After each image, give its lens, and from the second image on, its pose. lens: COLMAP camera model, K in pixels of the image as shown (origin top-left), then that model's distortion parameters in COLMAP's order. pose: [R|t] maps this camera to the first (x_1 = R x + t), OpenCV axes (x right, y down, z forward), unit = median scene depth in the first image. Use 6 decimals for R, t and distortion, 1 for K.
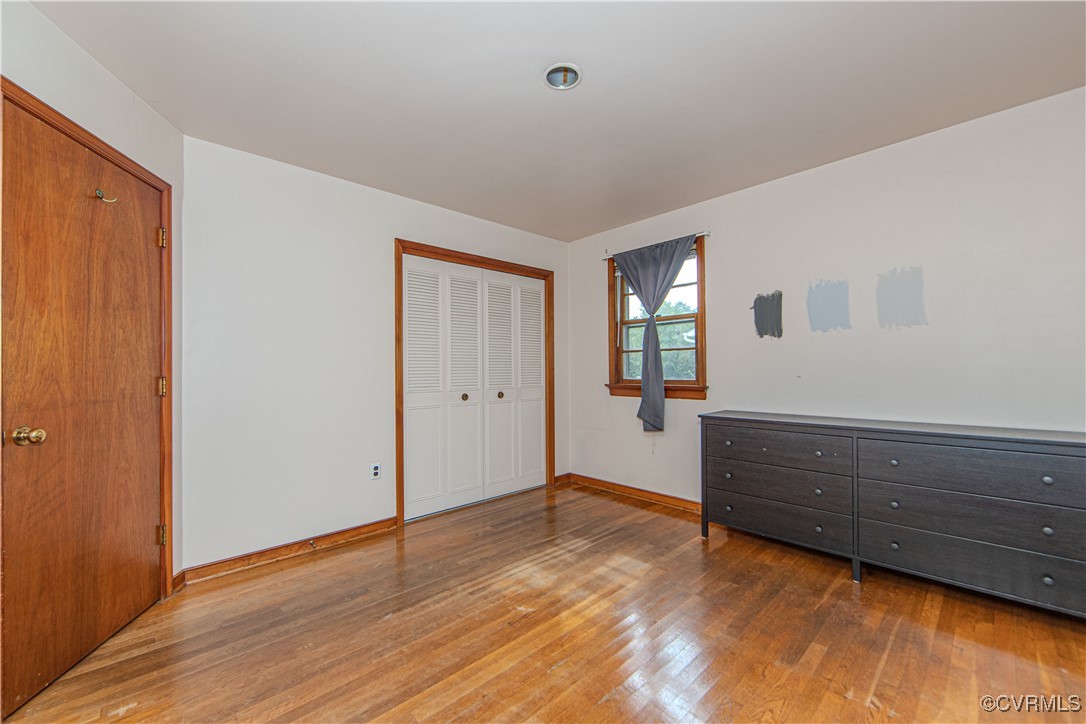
lens RADIAL K [[428.9, 0, 529.5], [0, 428.9, 368.5], [0, 0, 1]] dist [-0.000543, -0.000036]
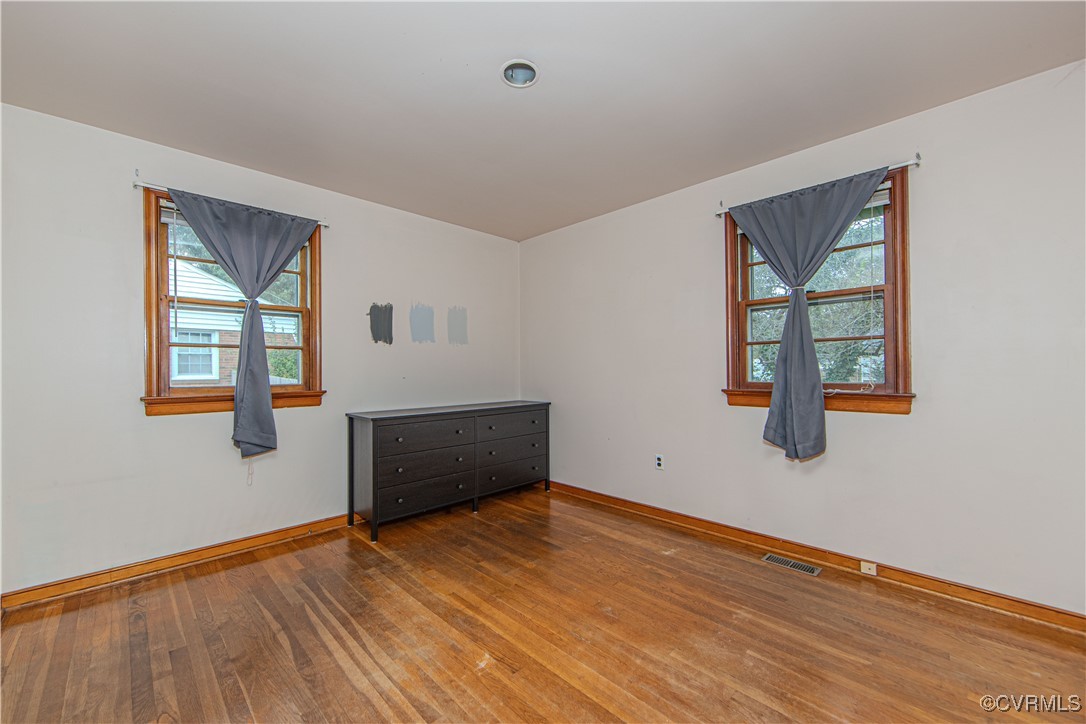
lens RADIAL K [[428.9, 0, 540.2], [0, 428.9, 366.3], [0, 0, 1]] dist [-0.000543, -0.000036]
pose [[-0.038229, 0.015452, 0.999150, -0.576381], [0.003462, 0.999876, -0.015331, 0.006388], [-0.999263, 0.002873, -0.038278, 0.629601]]
